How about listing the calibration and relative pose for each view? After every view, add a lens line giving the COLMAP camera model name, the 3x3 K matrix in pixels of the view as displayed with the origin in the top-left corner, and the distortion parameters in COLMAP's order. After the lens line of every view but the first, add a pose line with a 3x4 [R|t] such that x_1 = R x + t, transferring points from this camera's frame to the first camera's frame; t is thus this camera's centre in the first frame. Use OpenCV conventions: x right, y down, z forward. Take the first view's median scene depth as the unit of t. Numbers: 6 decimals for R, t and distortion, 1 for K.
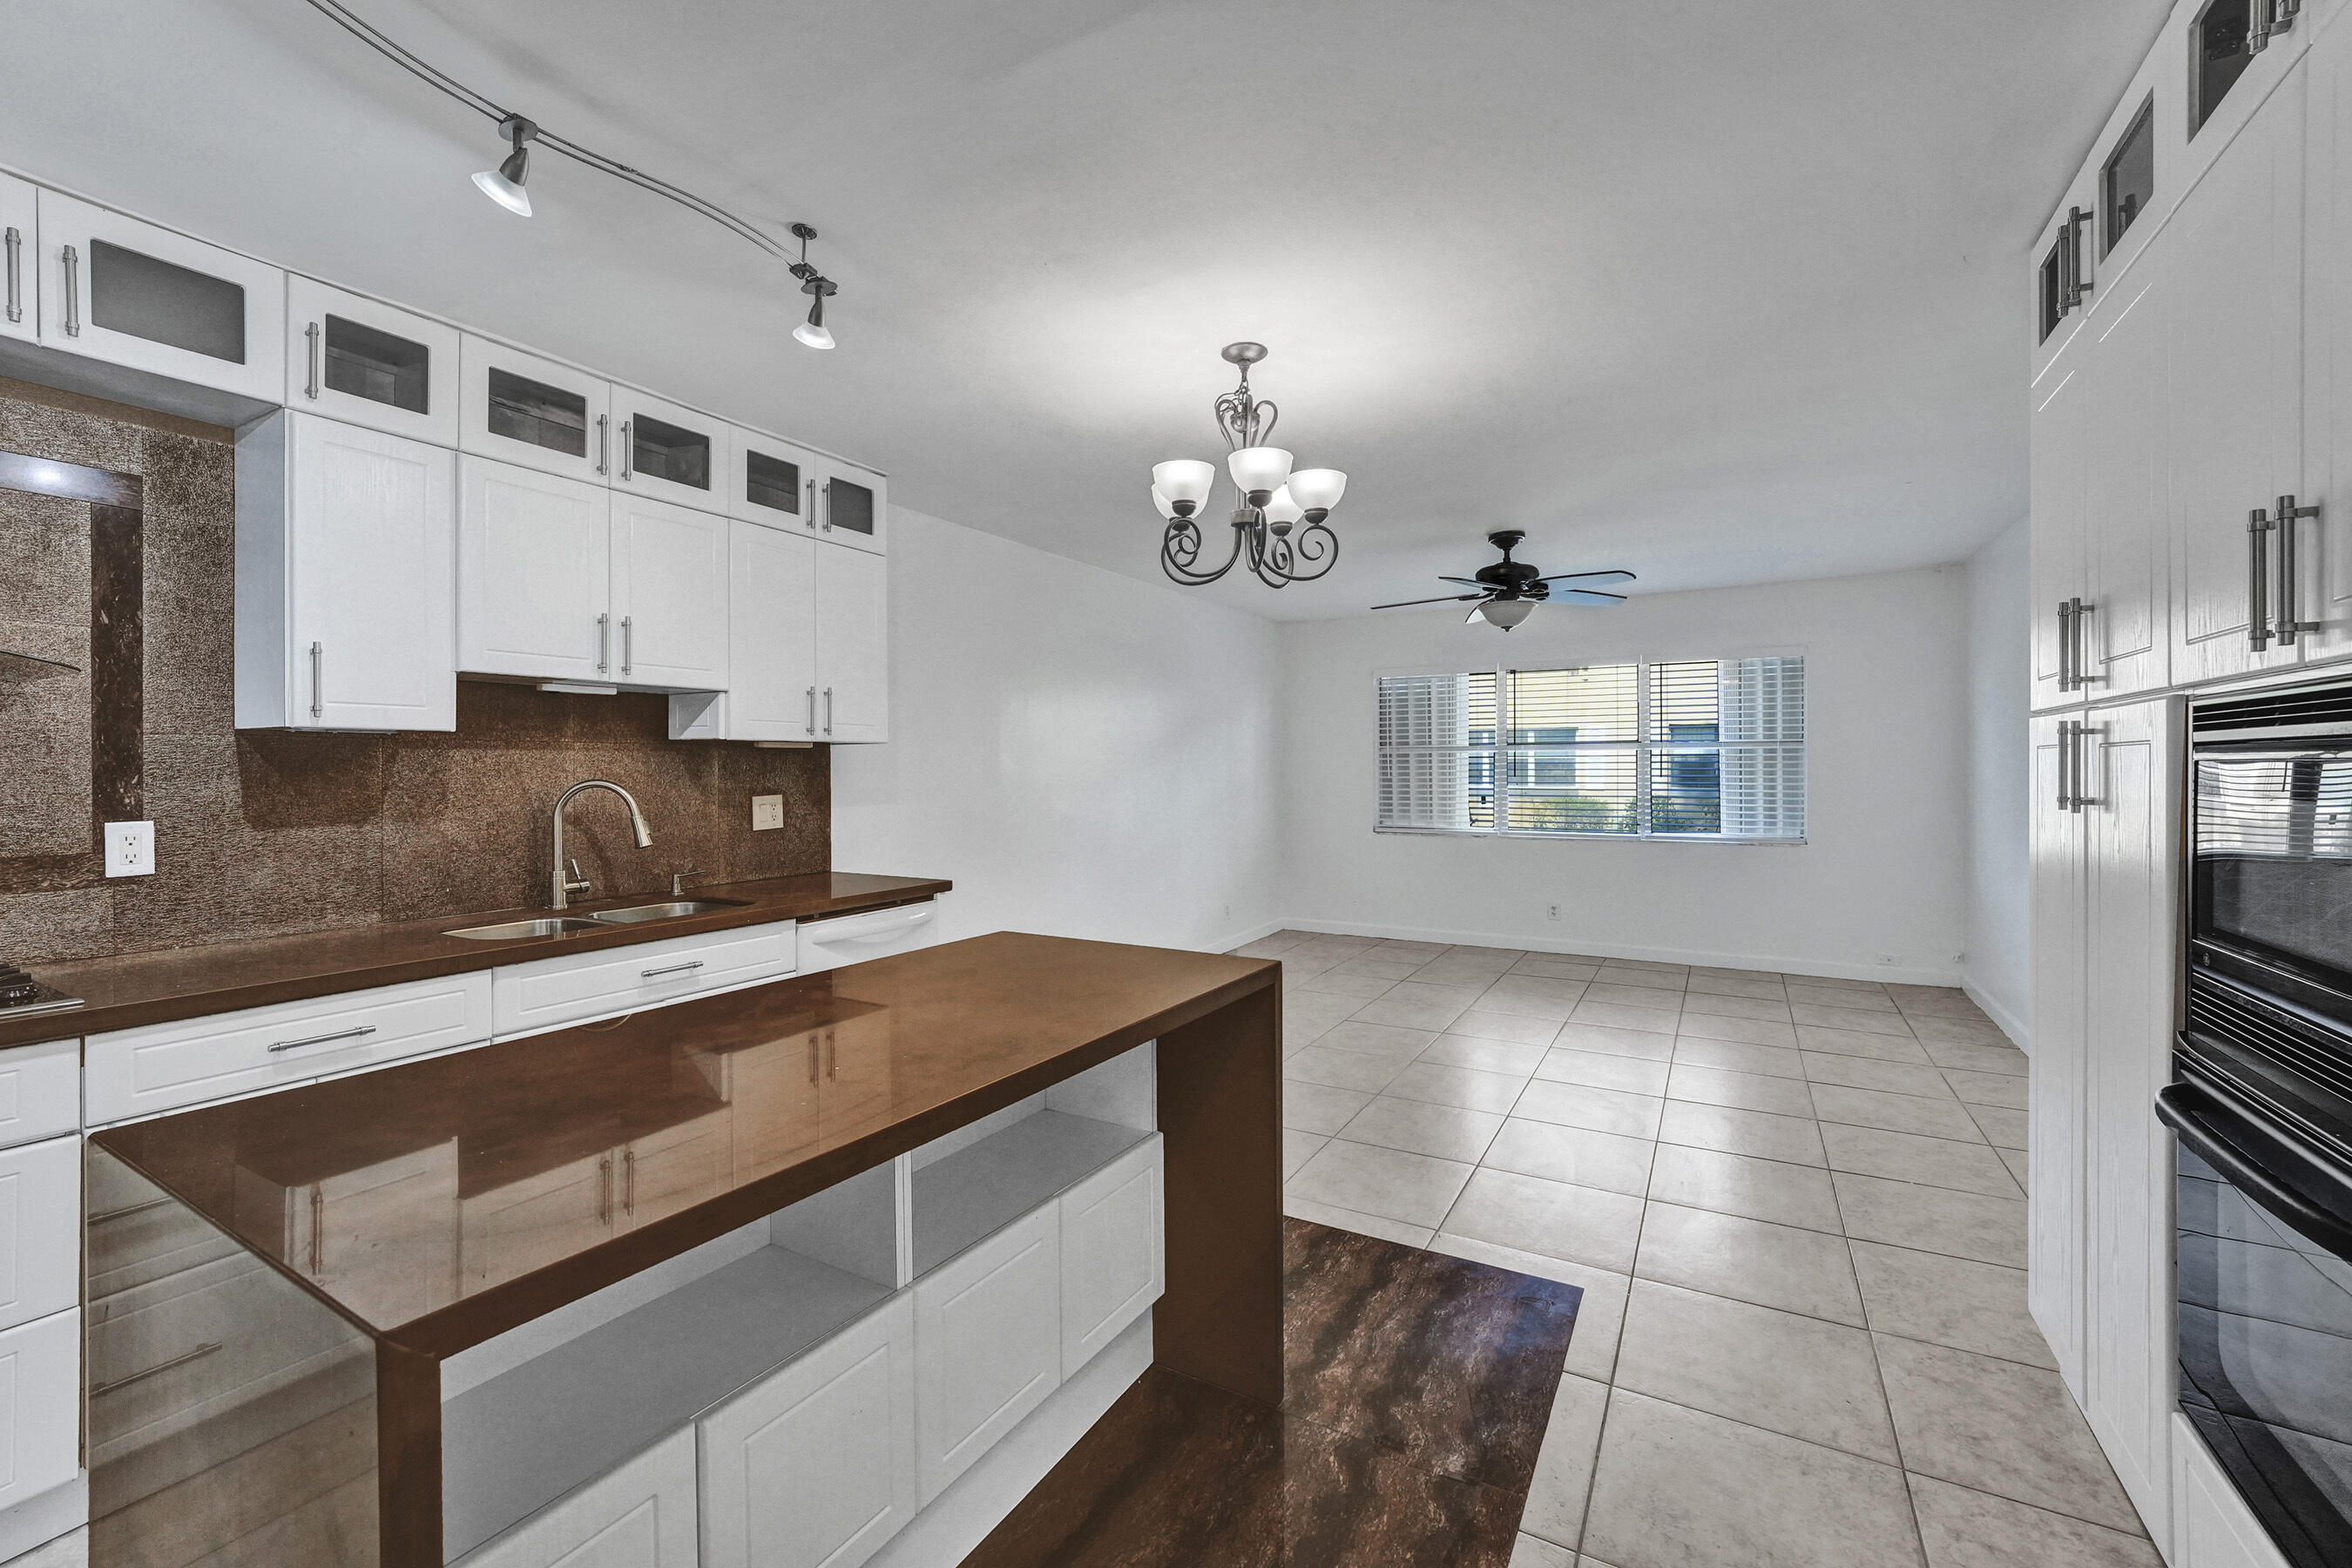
lens RADIAL K [[962.0, 0, 1157.6], [0, 962.0, 770.6], [0, 0, 1]] dist [-0.013733, 0.001195]
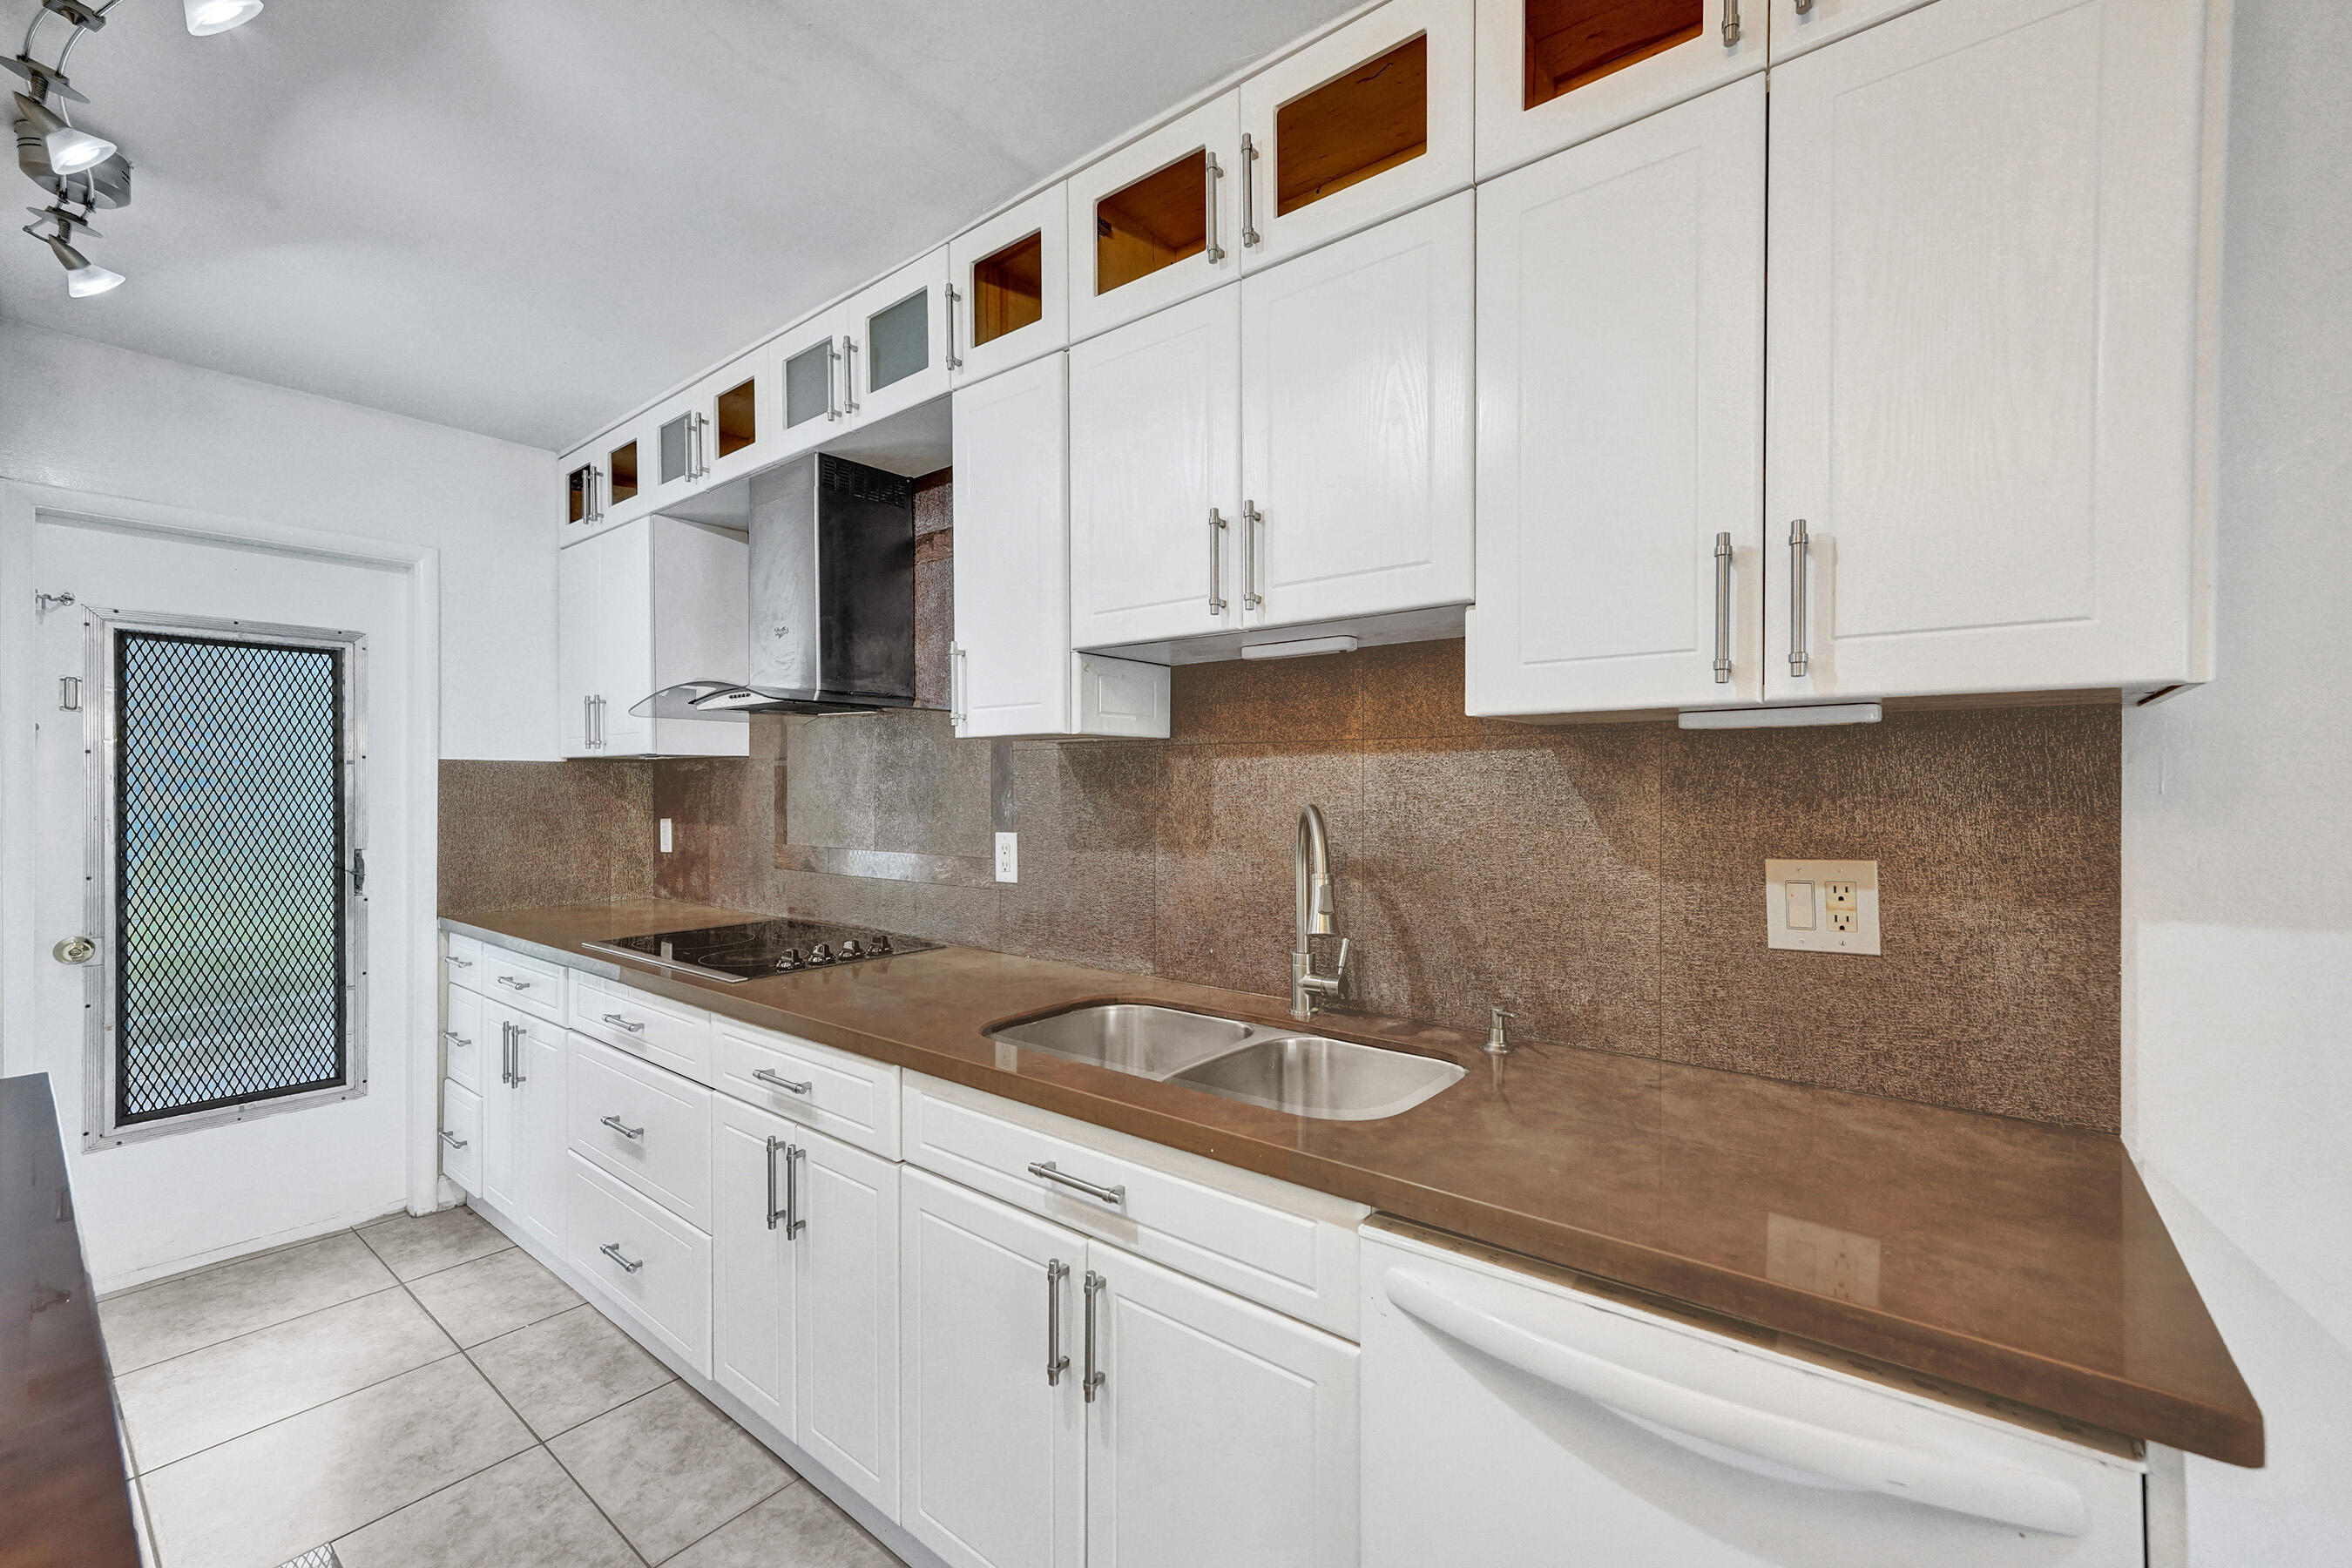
lens RADIAL K [[960.2, 0, 1196.6], [0, 960.2, 787.5], [0, 0, 1]] dist [-0.017651, 0.004772]
pose [[-0.129855, 0.004249, -0.991524, -0.017103], [-0.003361, 0.999983, 0.004725, -0.002033], [0.991527, 0.003946, -0.129839, 0.815118]]
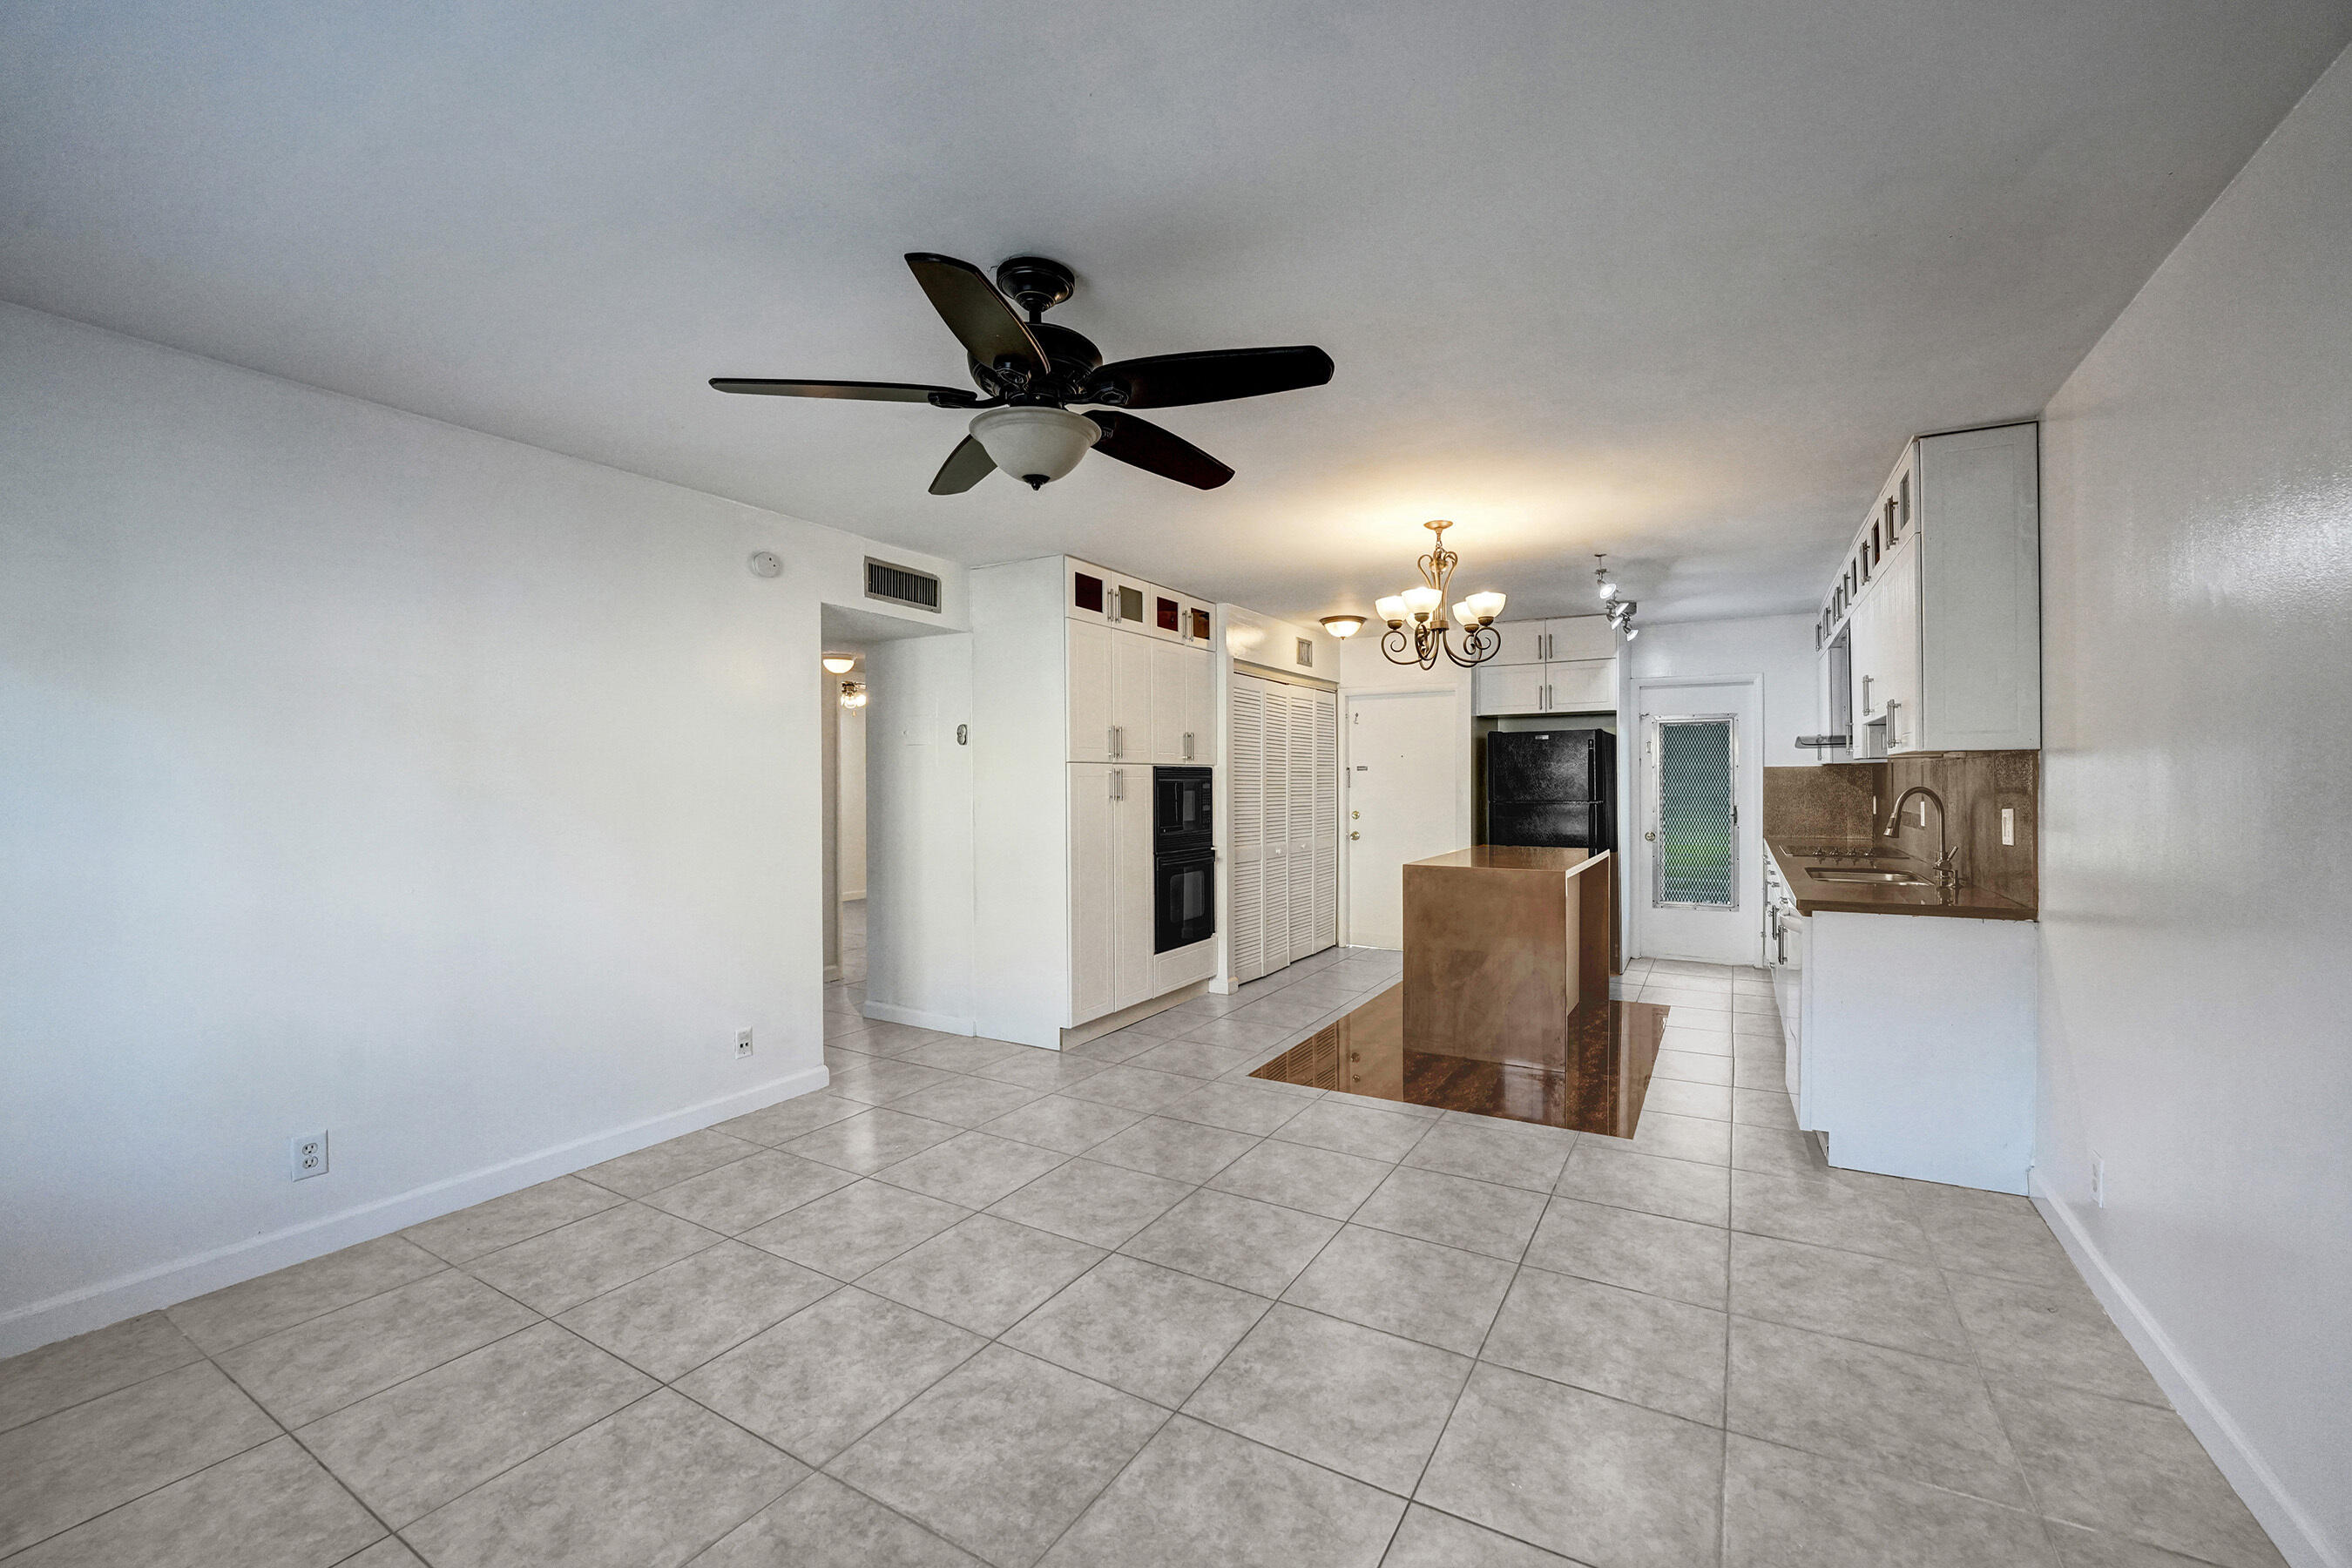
lens RADIAL K [[962.0, 0, 1191.4], [0, 962.0, 779.6], [0, 0, 1]] dist [-0.013733, 0.001195]
pose [[-0.999838, 0.010090, -0.014909, 0.390258], [0.010038, 0.999943, 0.003532, -0.013554], [0.014944, 0.003382, -0.999883, 1.899732]]
